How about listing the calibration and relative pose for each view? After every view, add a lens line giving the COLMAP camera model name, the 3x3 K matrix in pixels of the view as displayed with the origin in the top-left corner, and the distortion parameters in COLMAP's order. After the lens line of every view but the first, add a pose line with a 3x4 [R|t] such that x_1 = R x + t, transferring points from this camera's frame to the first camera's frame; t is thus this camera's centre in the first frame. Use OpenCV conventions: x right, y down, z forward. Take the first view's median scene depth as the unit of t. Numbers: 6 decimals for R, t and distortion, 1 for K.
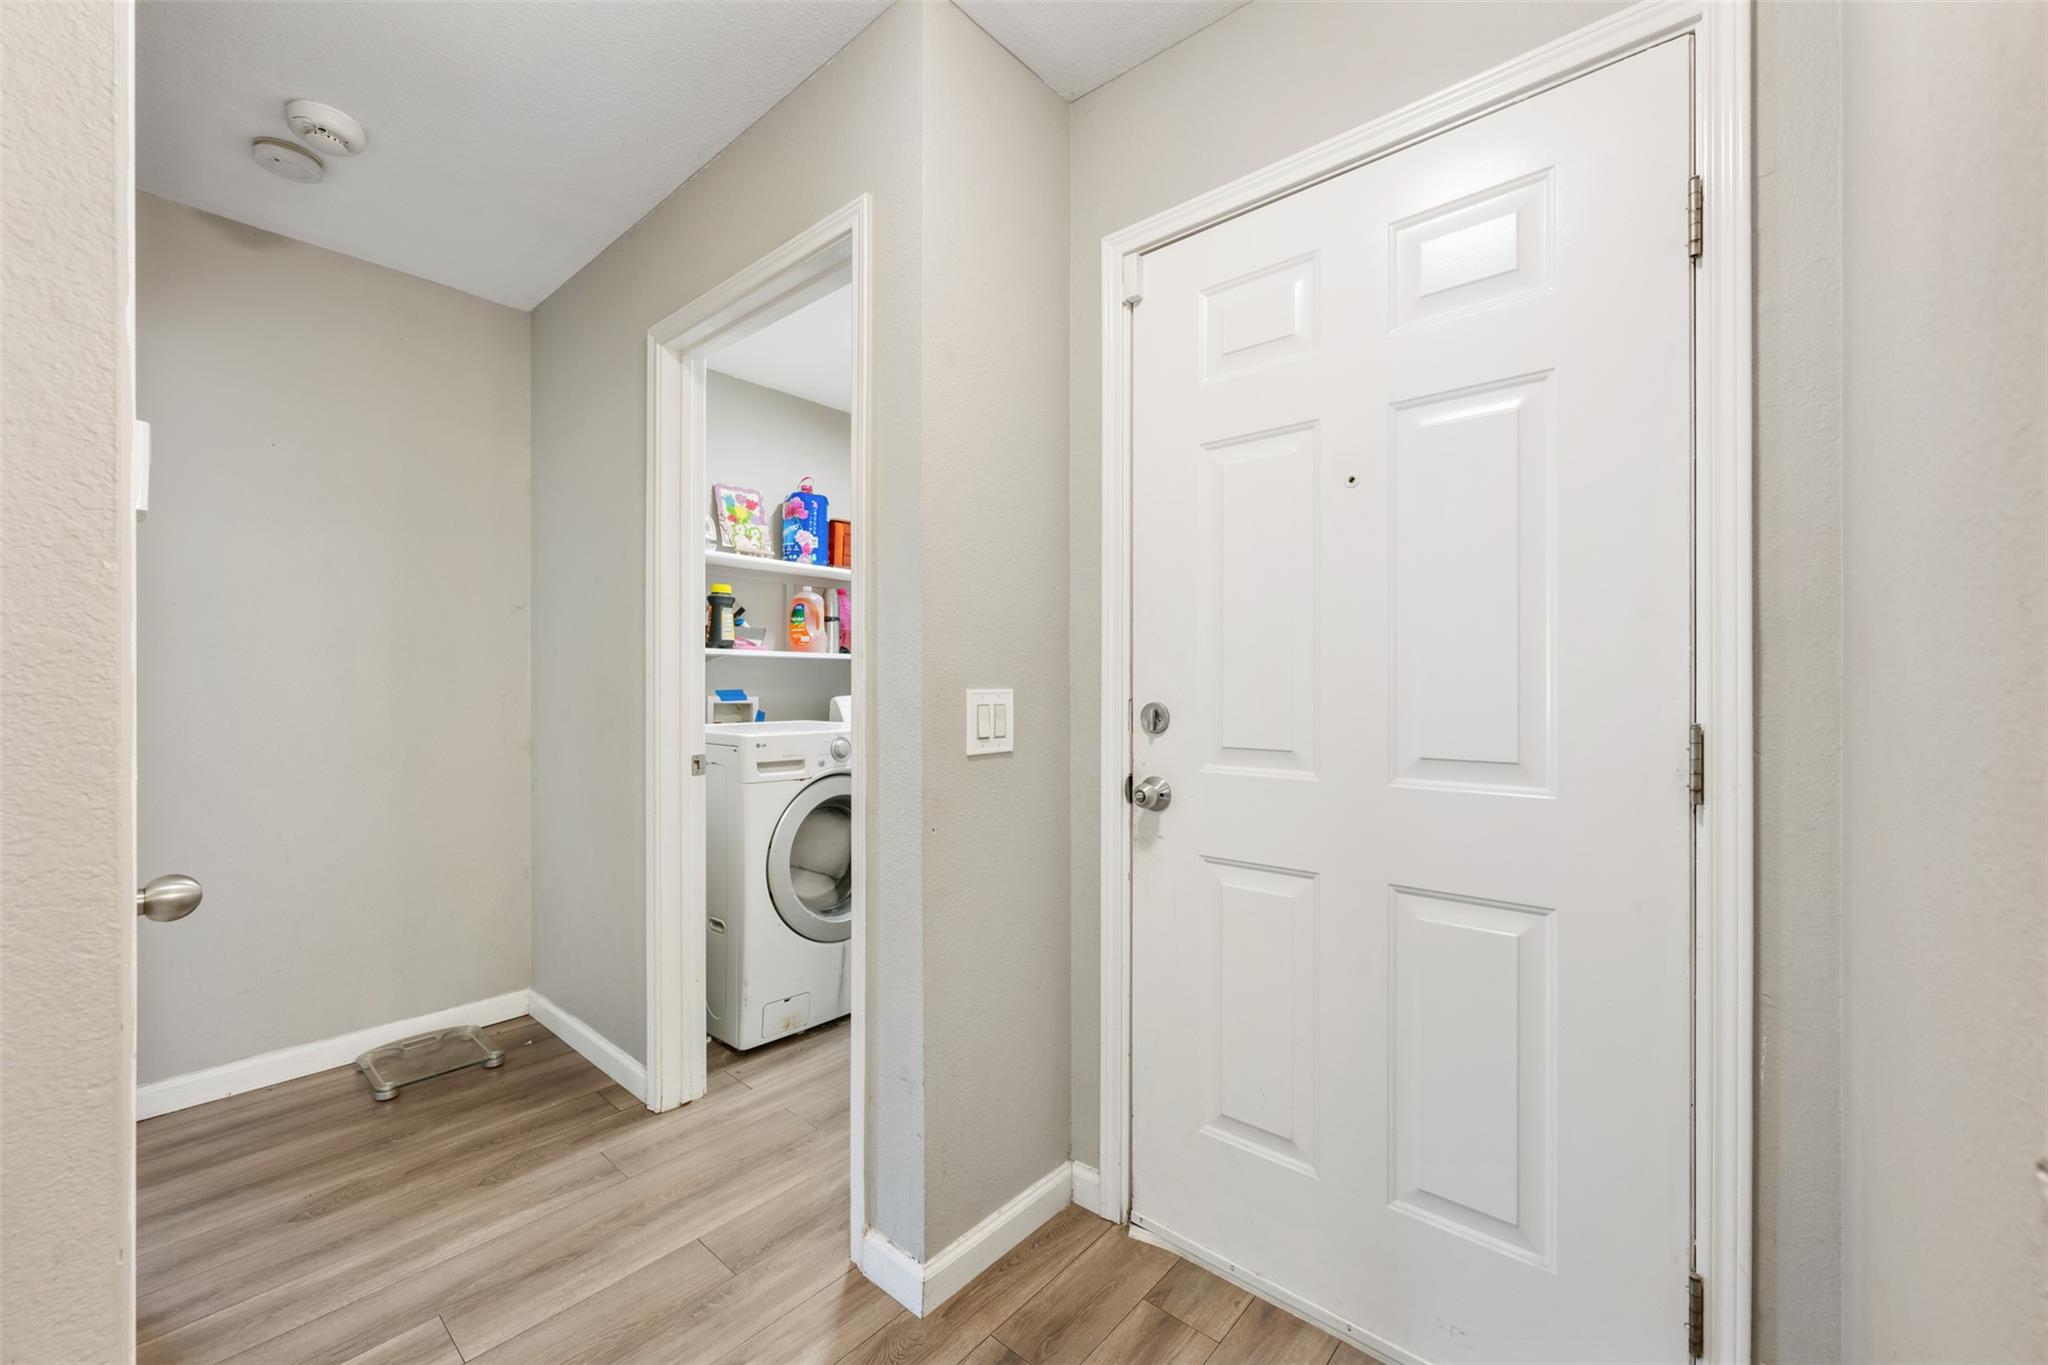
lens RADIAL K [[812.5, 0, 1020.9], [0, 812.5, 684.8], [0, 0, 1]] dist [-0.001203, -0.000043]
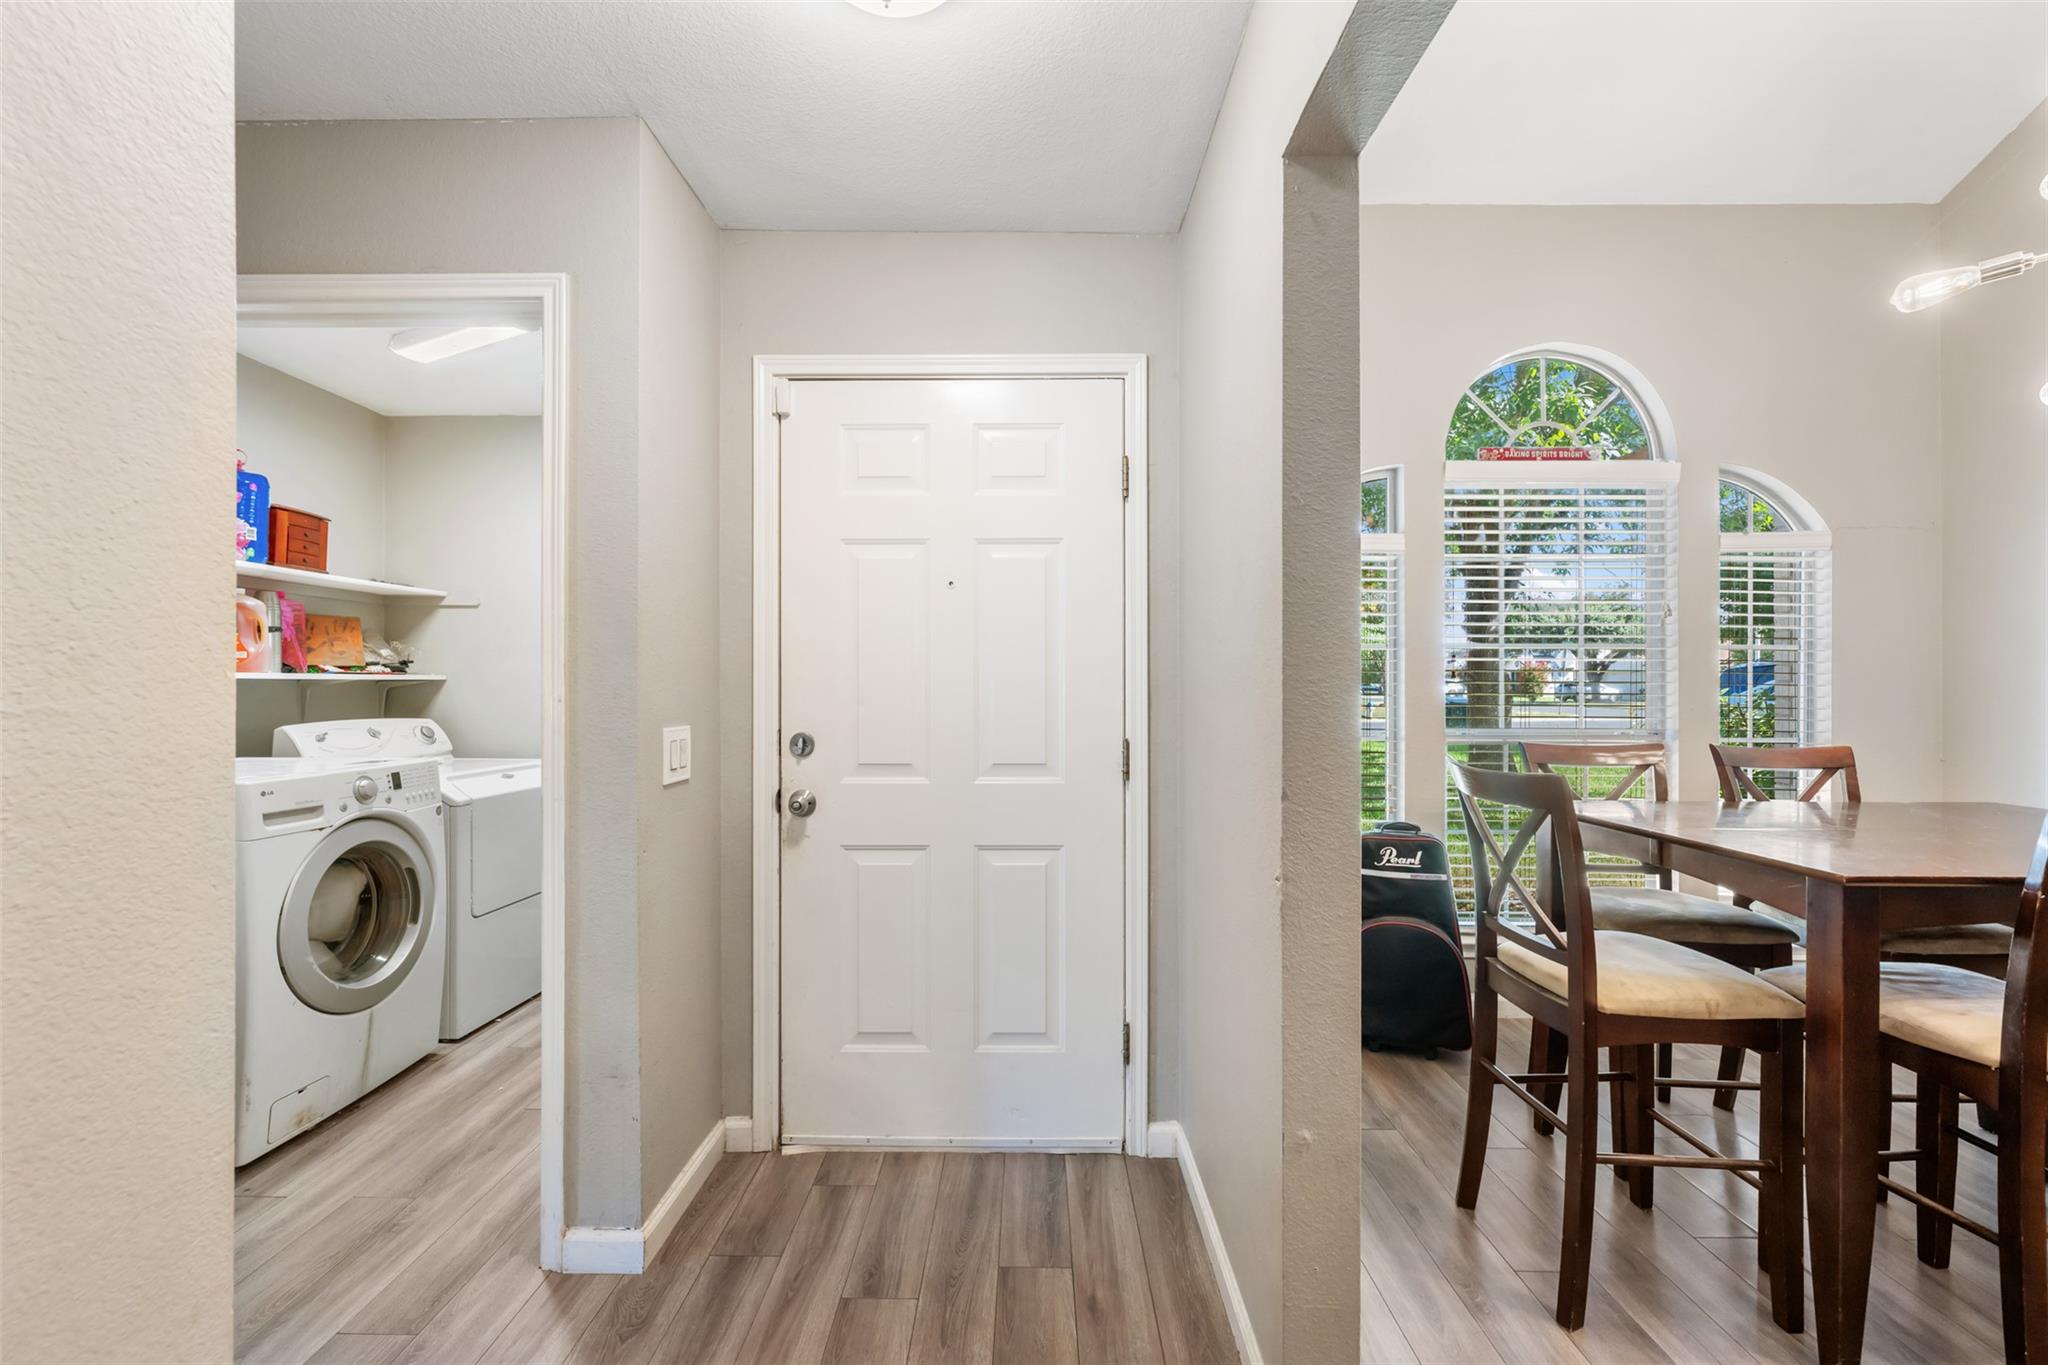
lens RADIAL K [[812.5, 0, 1025.8], [0, 812.5, 684.9], [0, 0, 1]] dist [-0.001203, -0.000043]
pose [[0.759485, -0.000697, 0.650524, -0.260217], [0.001665, 0.999998, -0.000873, -0.033311], [-0.650522, 0.001746, 0.759485, -0.135070]]
